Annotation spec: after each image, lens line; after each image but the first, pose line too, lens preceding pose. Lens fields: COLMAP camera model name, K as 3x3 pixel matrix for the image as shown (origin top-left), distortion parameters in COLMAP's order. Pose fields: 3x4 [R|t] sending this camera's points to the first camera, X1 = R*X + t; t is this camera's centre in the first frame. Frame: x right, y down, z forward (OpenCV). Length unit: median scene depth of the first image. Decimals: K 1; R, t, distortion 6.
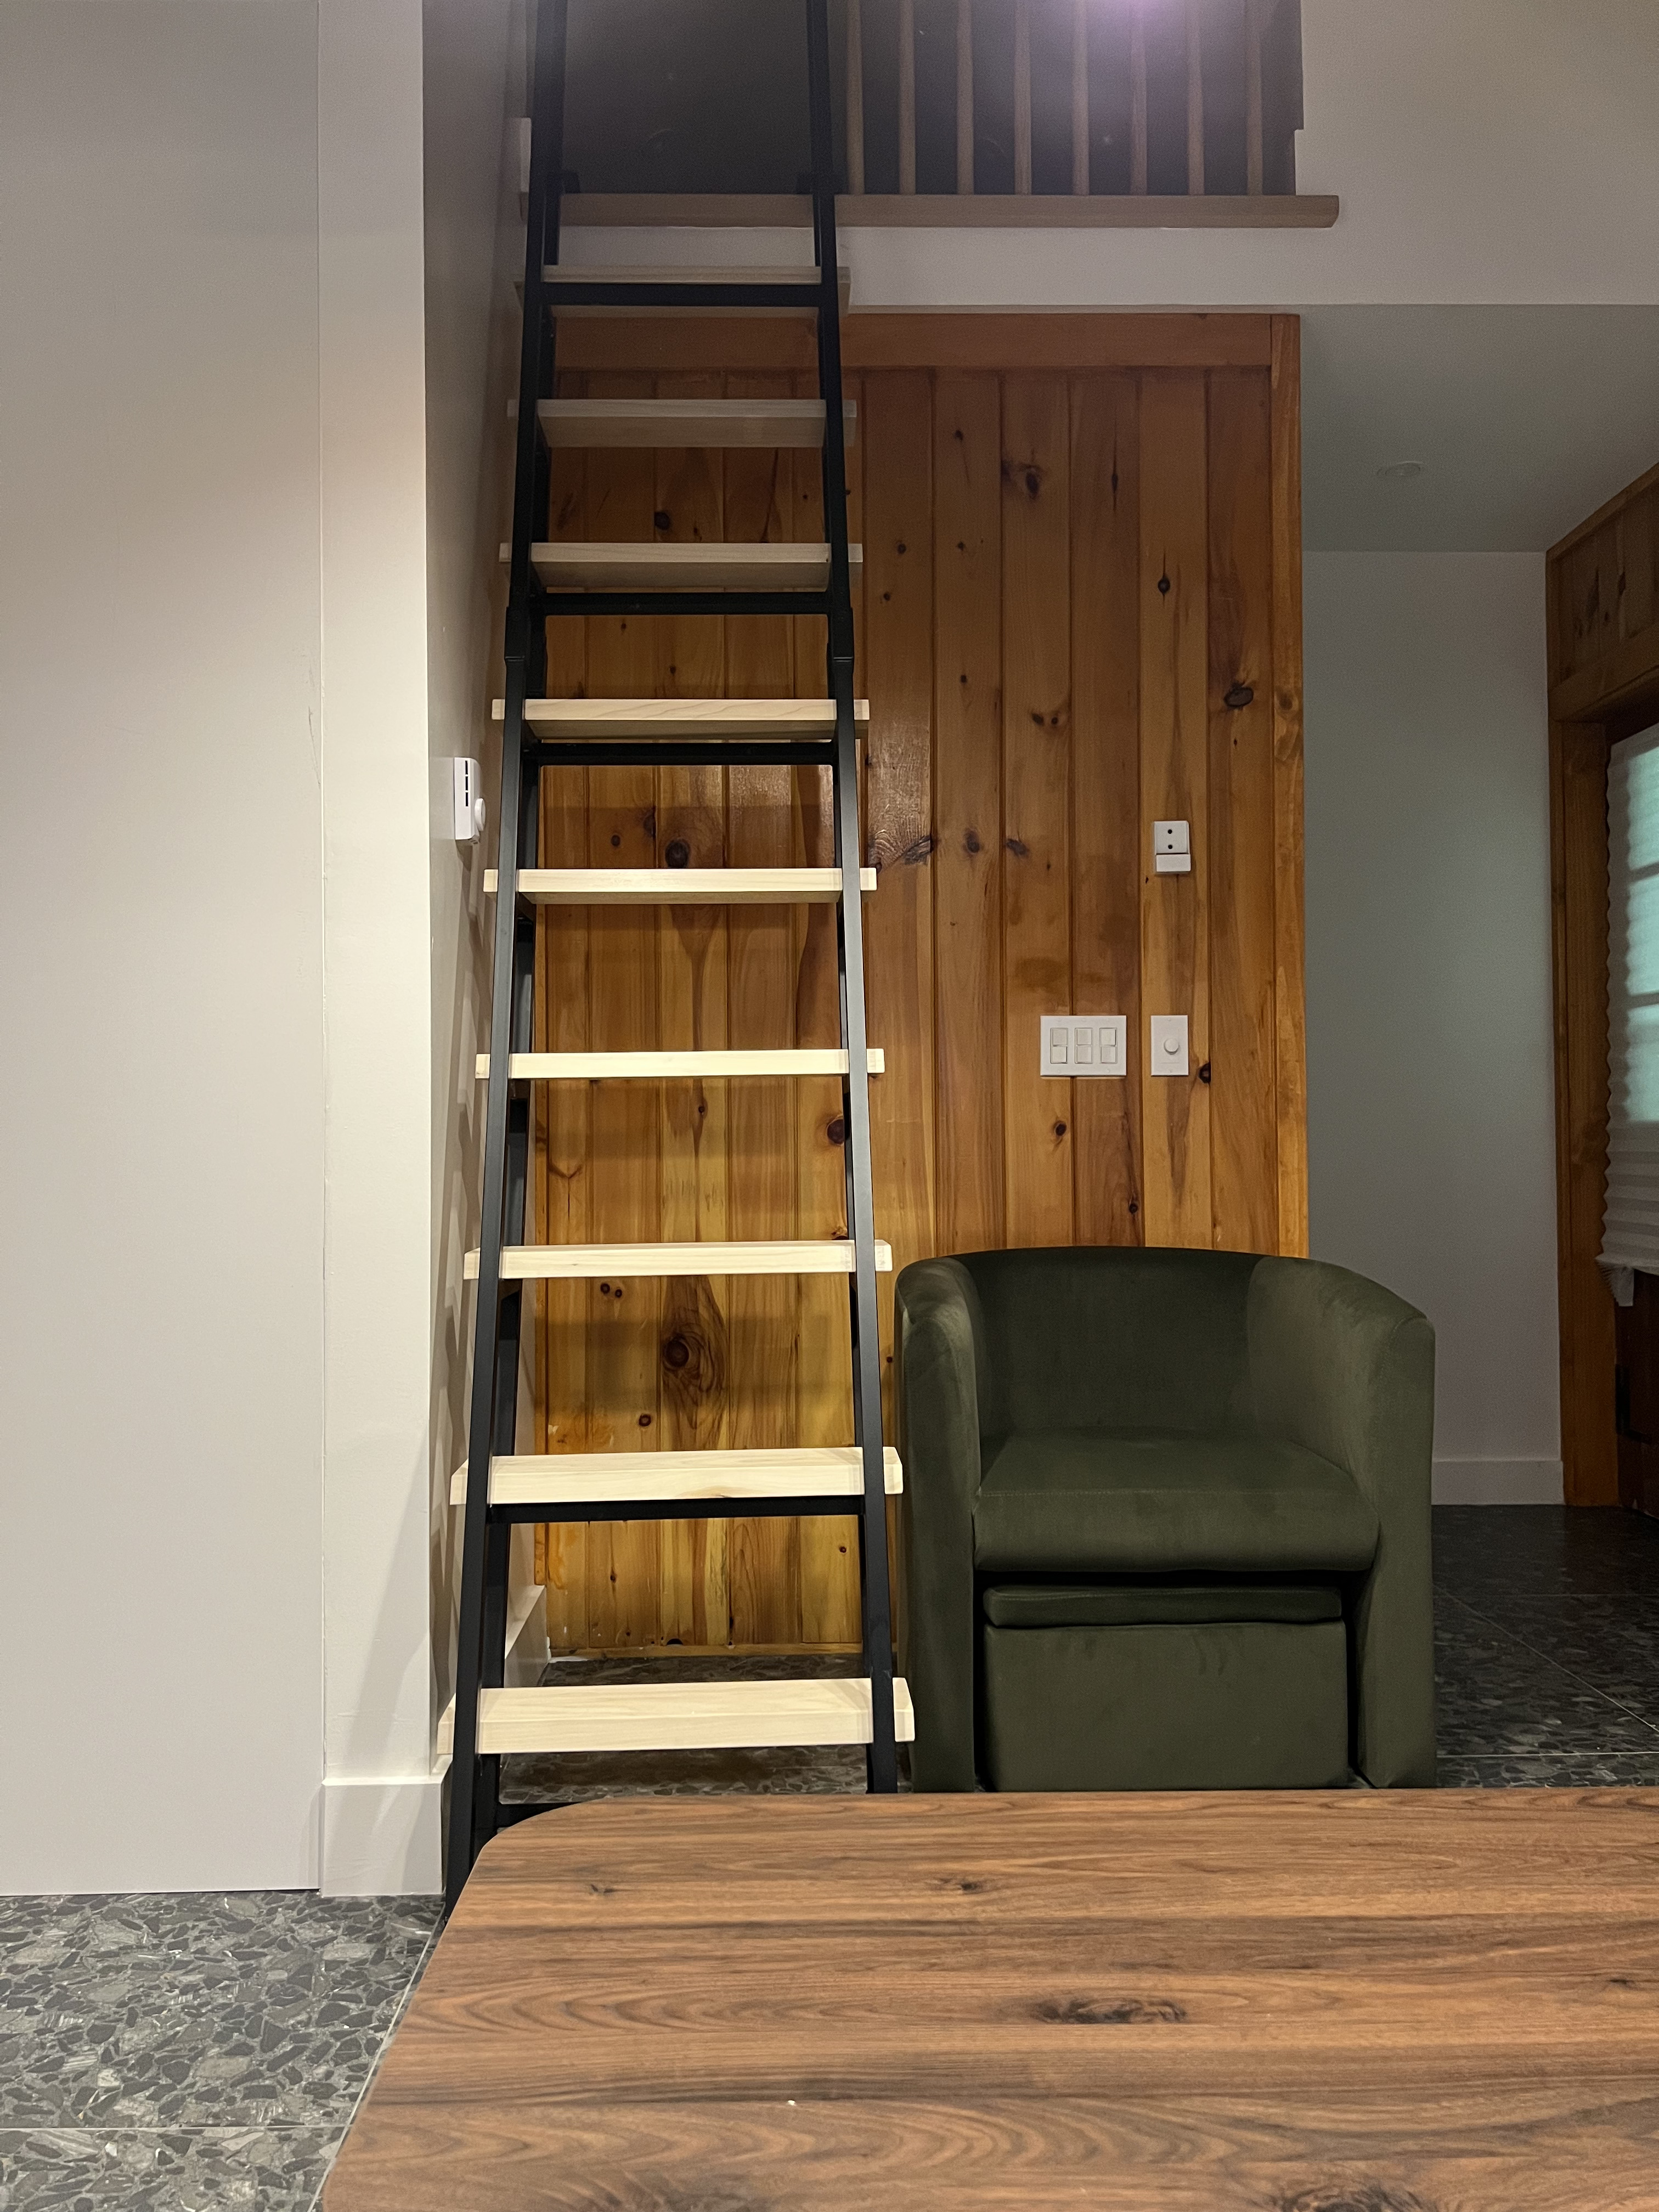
lens RADIAL K [[1665.2, 0, 822.5], [0, 1665.2, 1145.0], [0, 0, 1]] dist [0.000648, -0.000251]
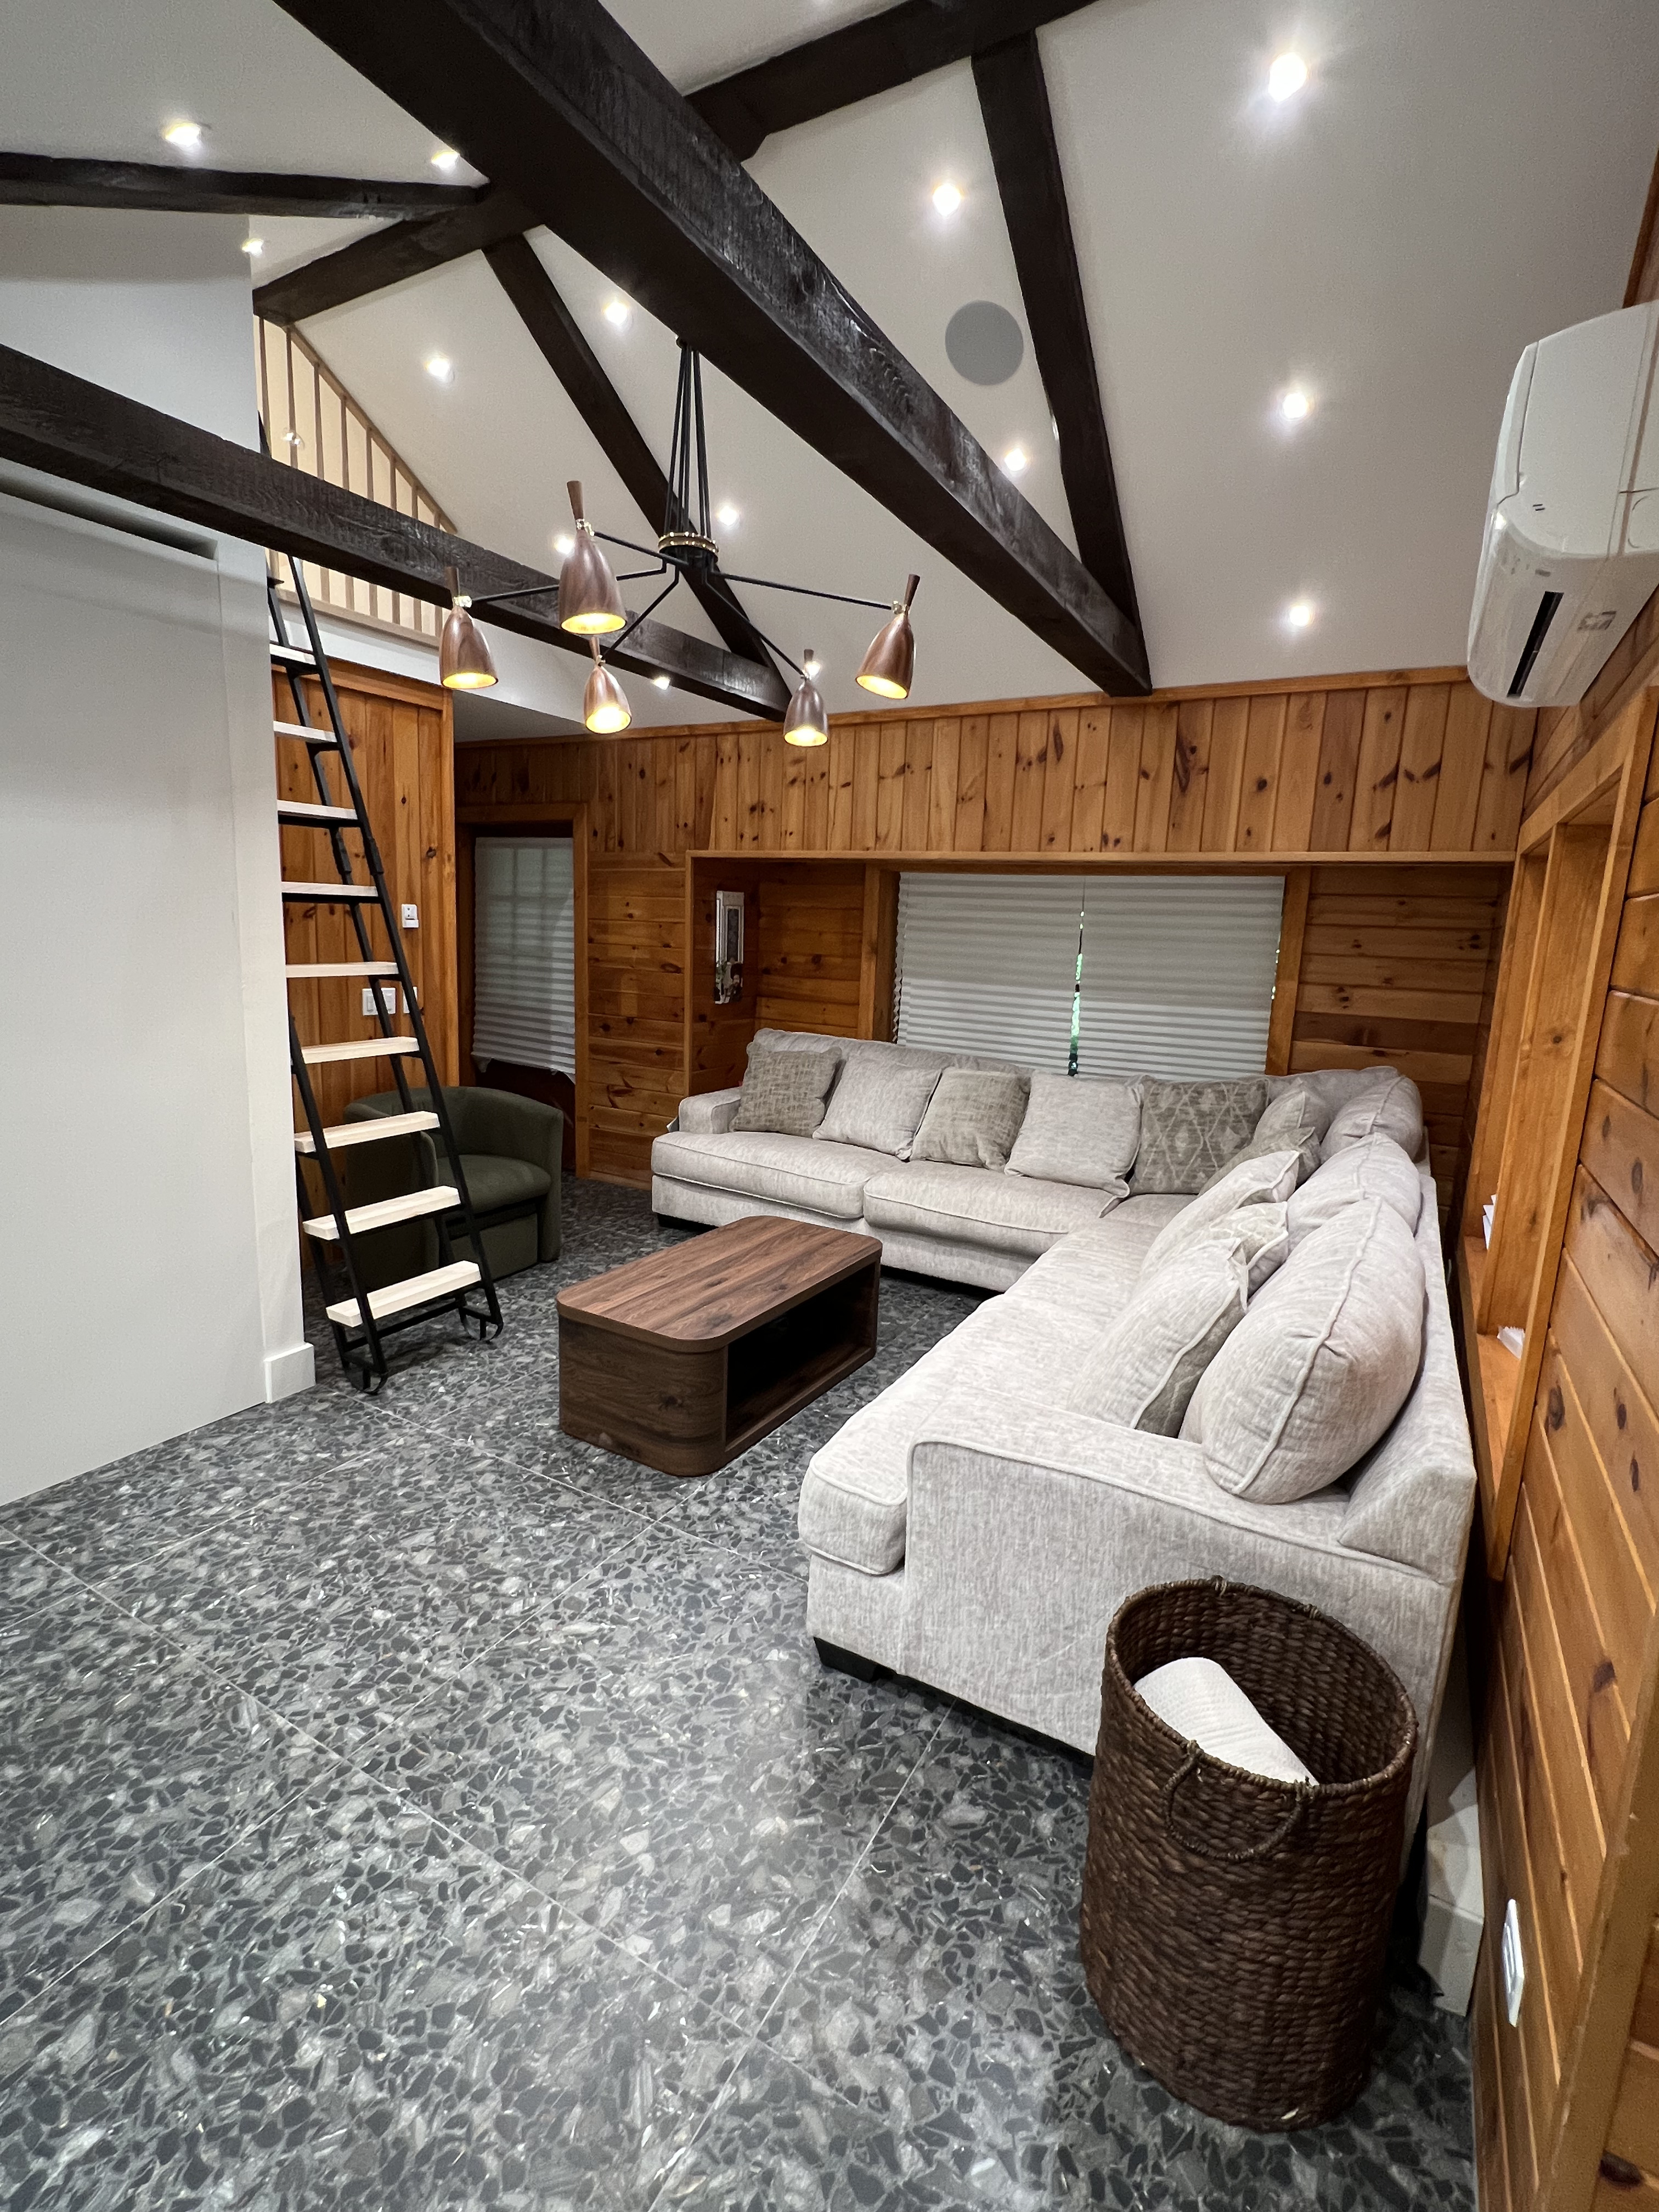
lens RADIAL K [[1019.5, 0, 829.5], [0, 1019.5, 1106.0], [0, 0, 1]] dist [-0.001974, -0.000640]
pose [[0.512870, -0.125338, 0.849267, -1.614293], [-0.061085, 0.981448, 0.181735, -0.456621], [-0.856290, -0.145084, 0.495699, -0.598805]]
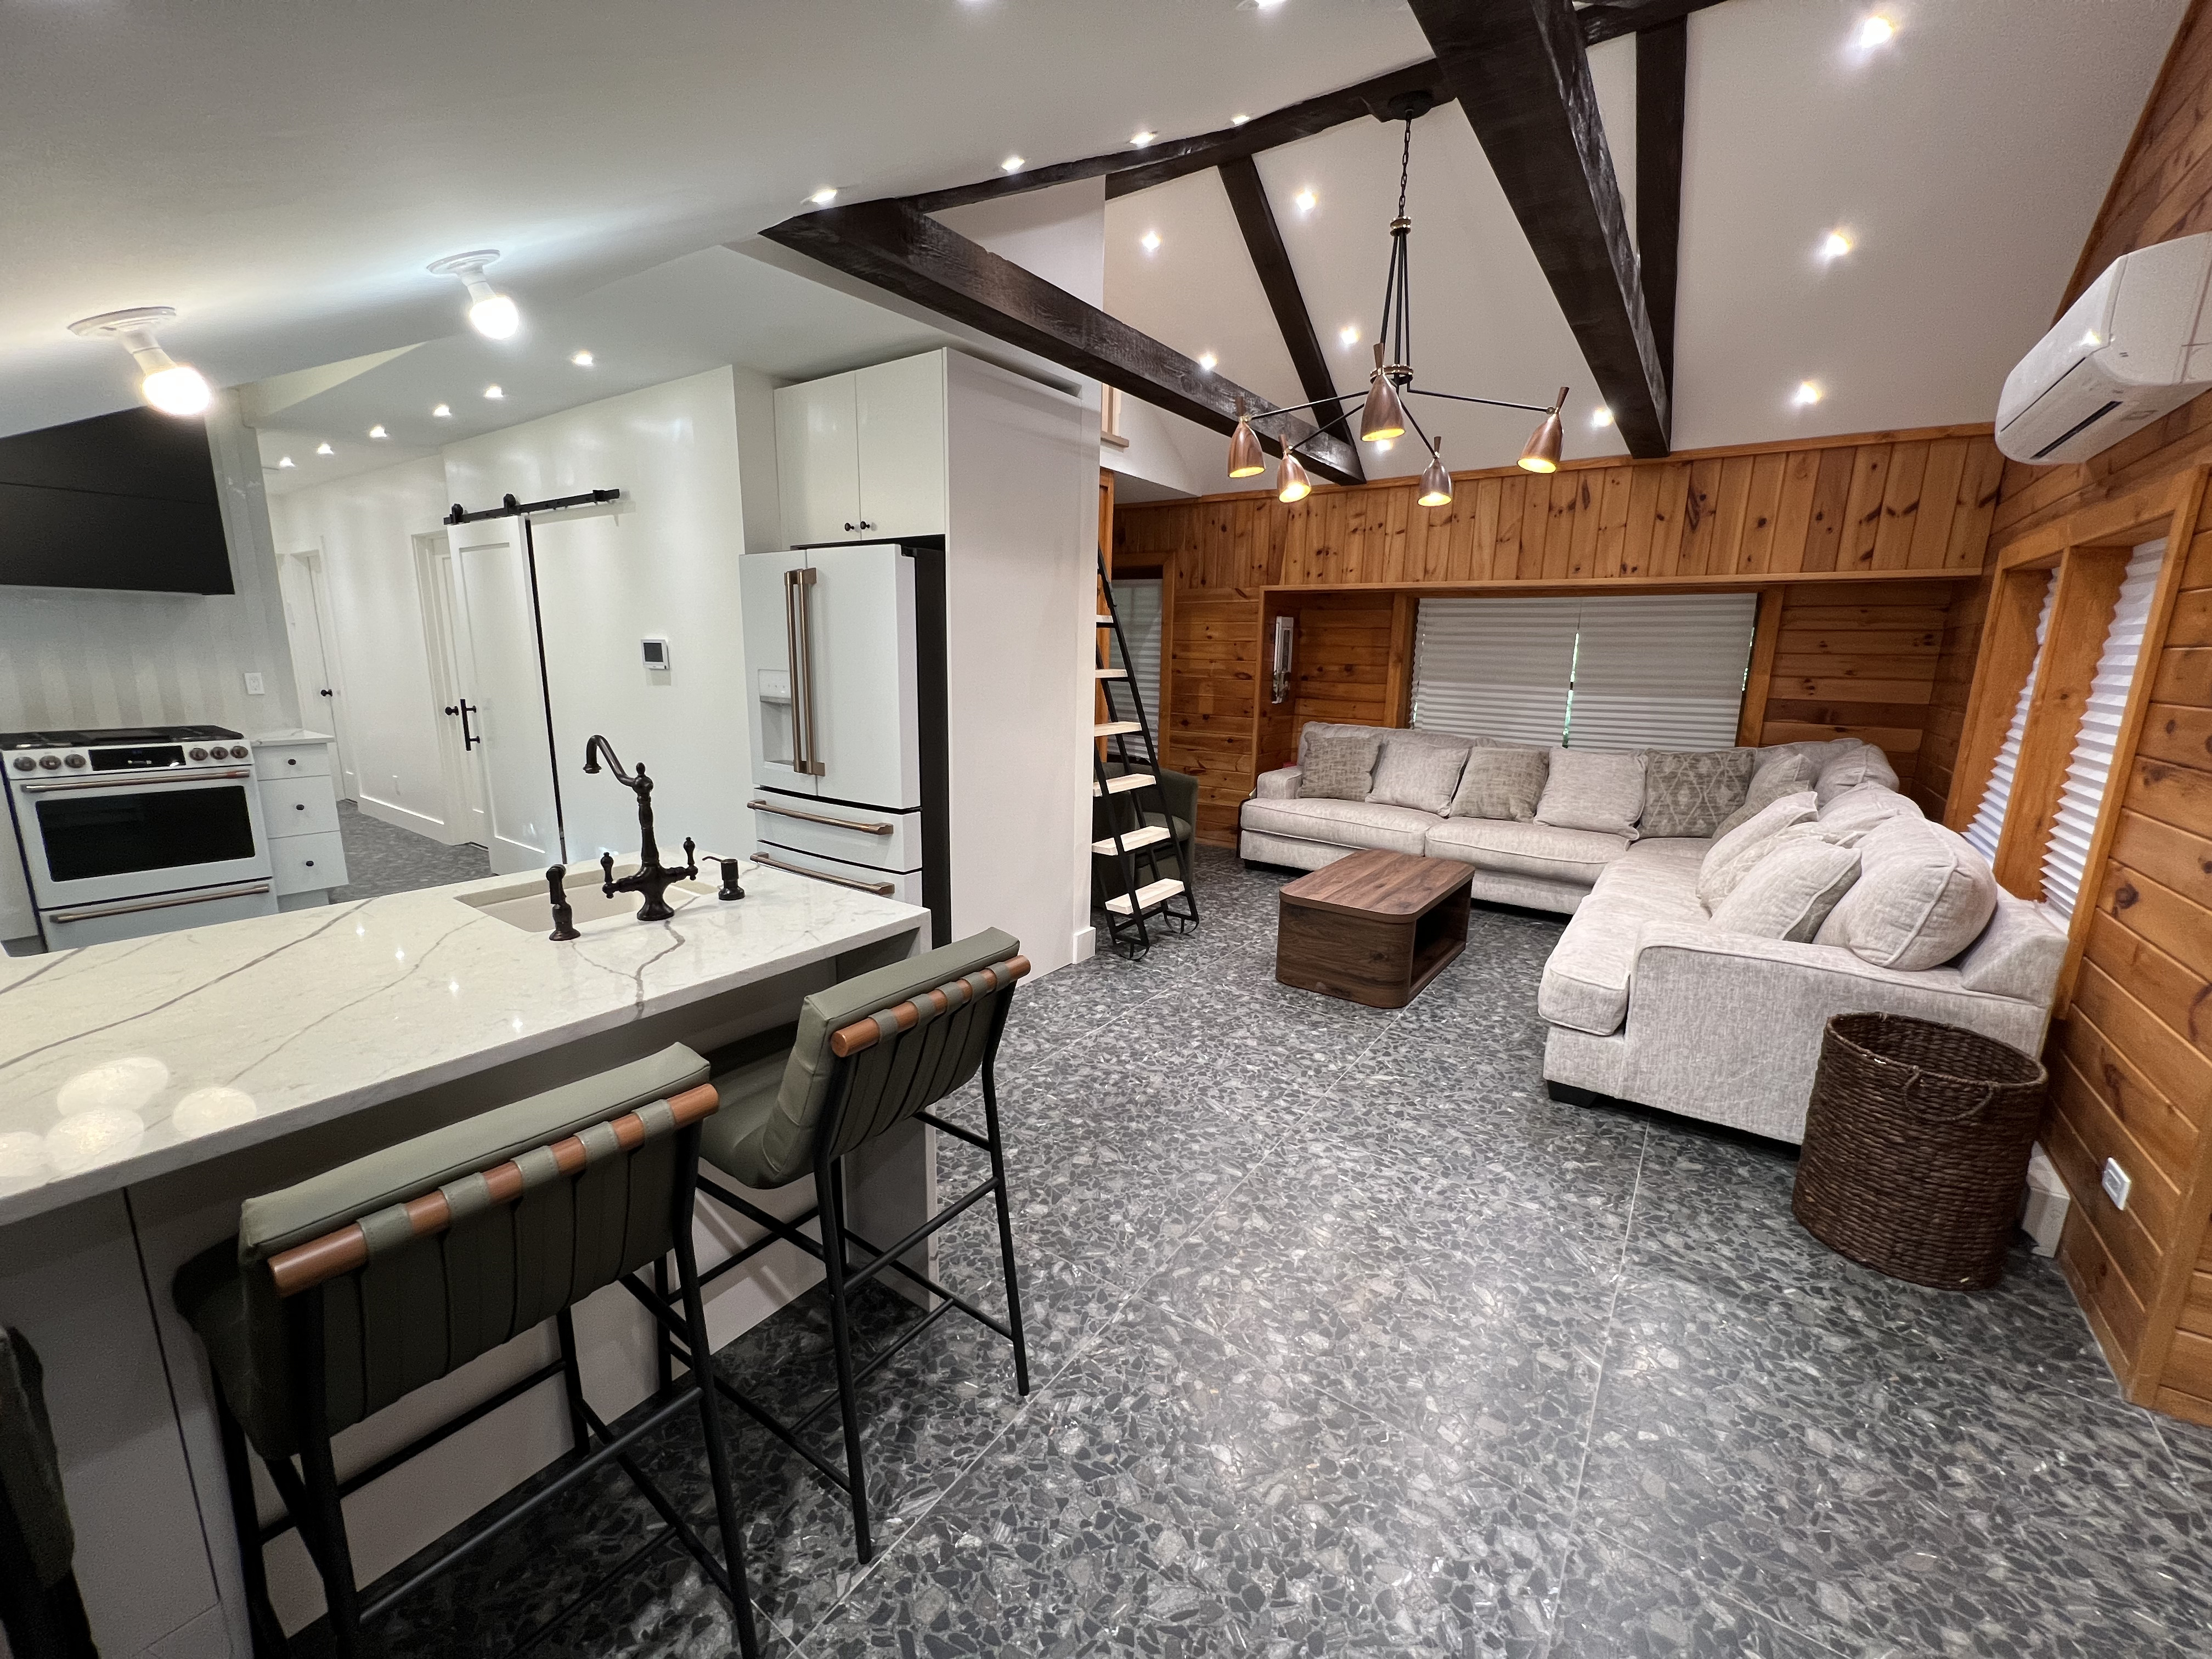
lens RADIAL K [[886.4, 0, 1109.3], [0, 886.4, 834.3], [0, 0, 1]] dist [-0.001819, 0.000290]
pose [[0.592975, -0.147046, 0.791681, -2.592274], [-0.040616, 0.976471, 0.211790, -0.370220], [-0.804196, -0.157741, 0.573050, -0.222111]]
